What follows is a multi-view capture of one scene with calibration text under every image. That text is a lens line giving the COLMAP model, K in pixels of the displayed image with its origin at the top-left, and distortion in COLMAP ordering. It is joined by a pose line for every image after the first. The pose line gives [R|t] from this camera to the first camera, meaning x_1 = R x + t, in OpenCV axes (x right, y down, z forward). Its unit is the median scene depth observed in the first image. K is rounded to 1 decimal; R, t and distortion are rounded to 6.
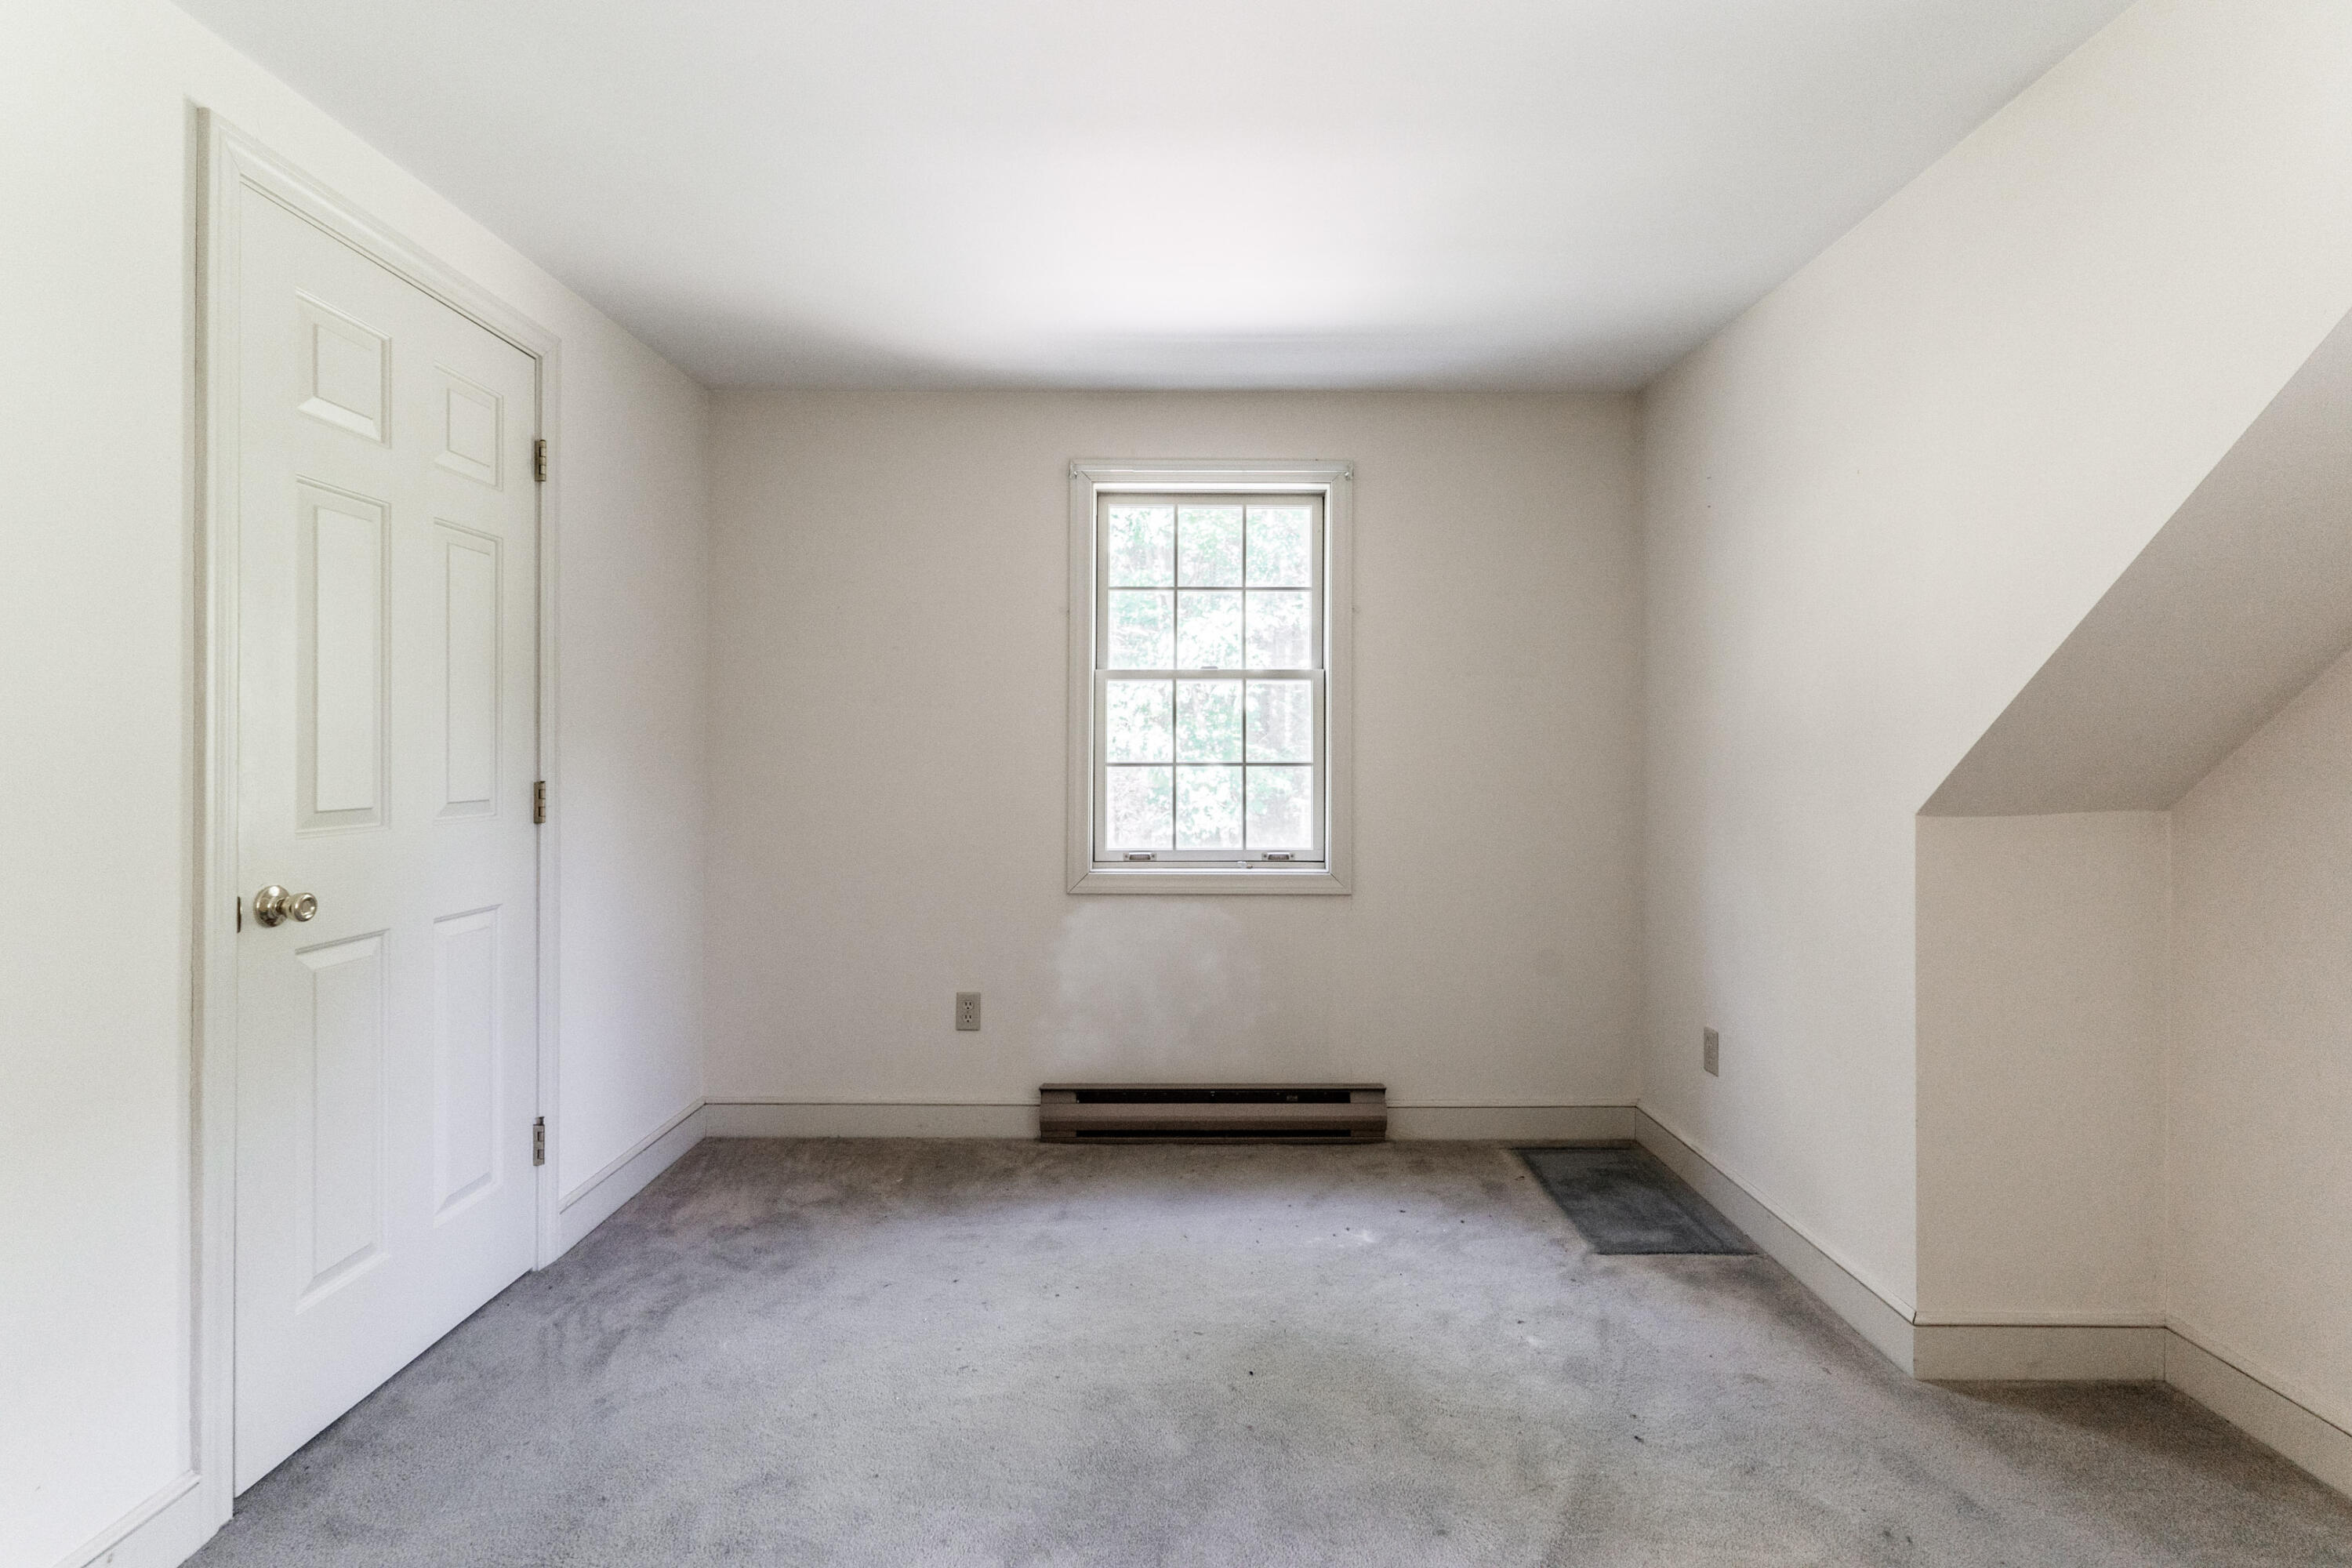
lens RADIAL K [[1113.1, 0, 1177.5], [0, 1113.1, 765.8], [0, 0, 1]] dist [-0.000598, -0.000229]
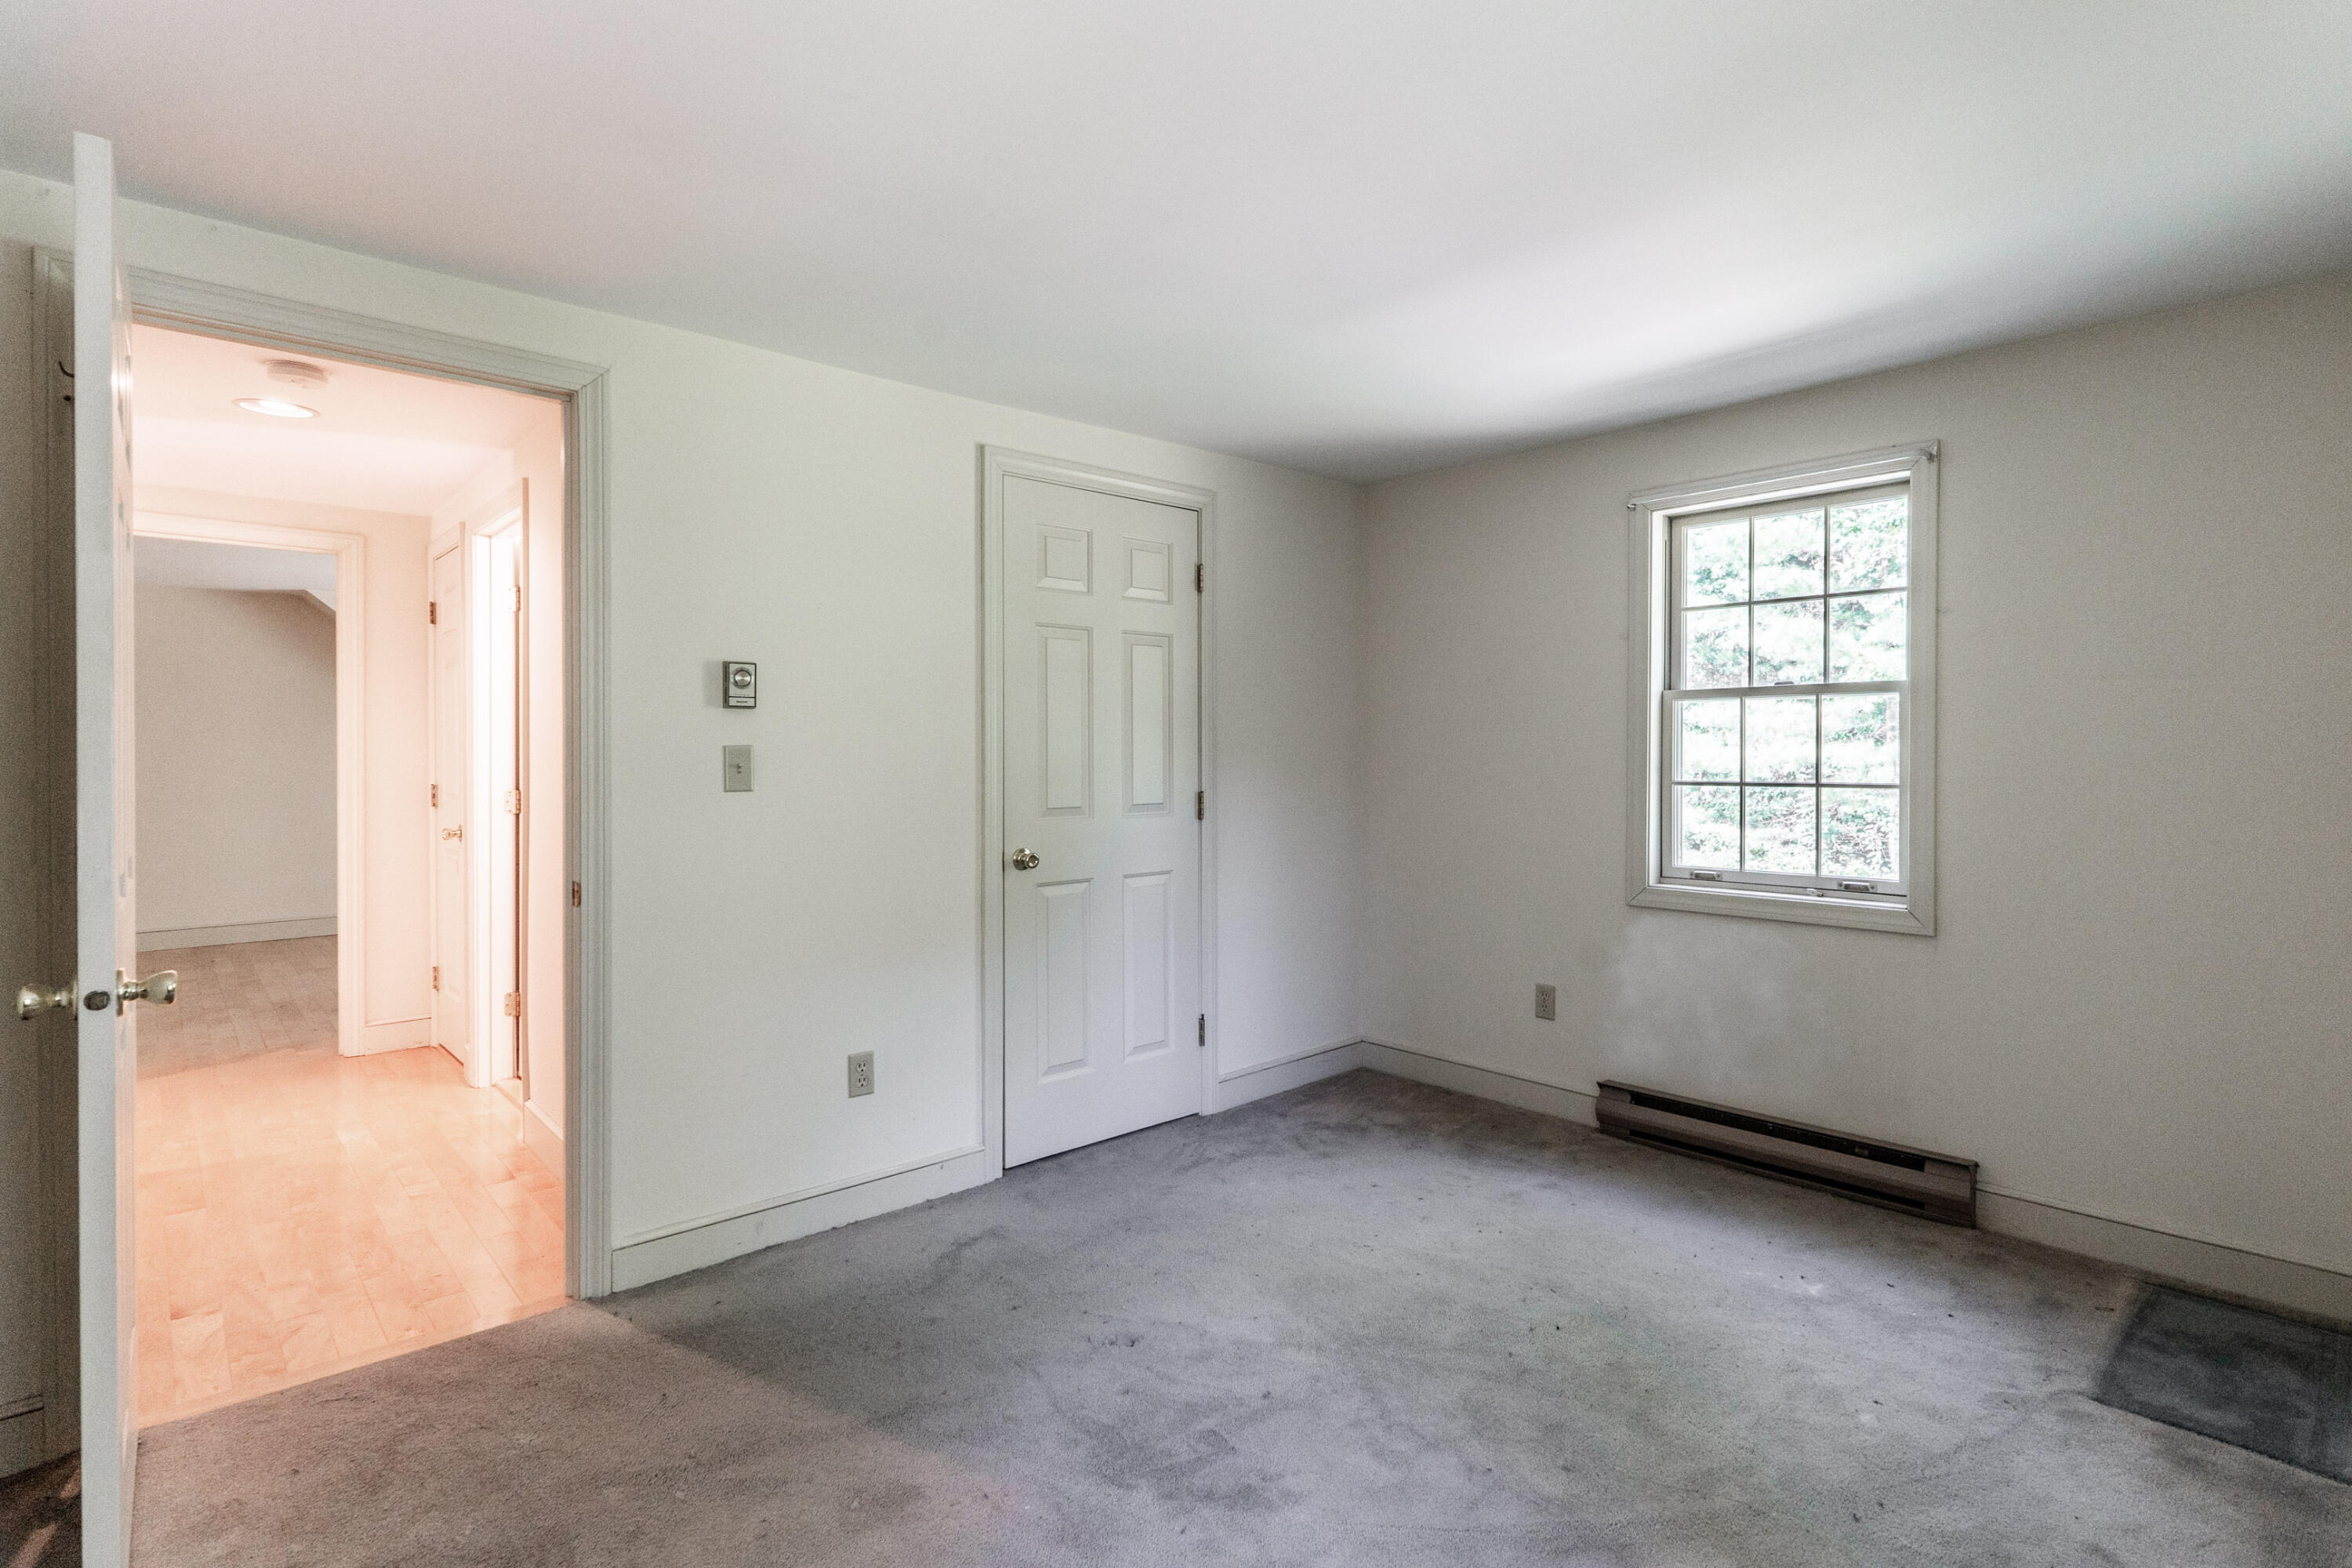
lens RADIAL K [[1132.4, 0, 1176.0], [0, 1132.4, 784.0], [0, 0, 1]] dist [0.000980, -0.000815]
pose [[0.666358, 0.014807, -0.745485, 0.458726], [-0.003173, 0.999850, 0.017023, -0.018796], [0.745626, -0.008978, 0.666305, -0.038731]]
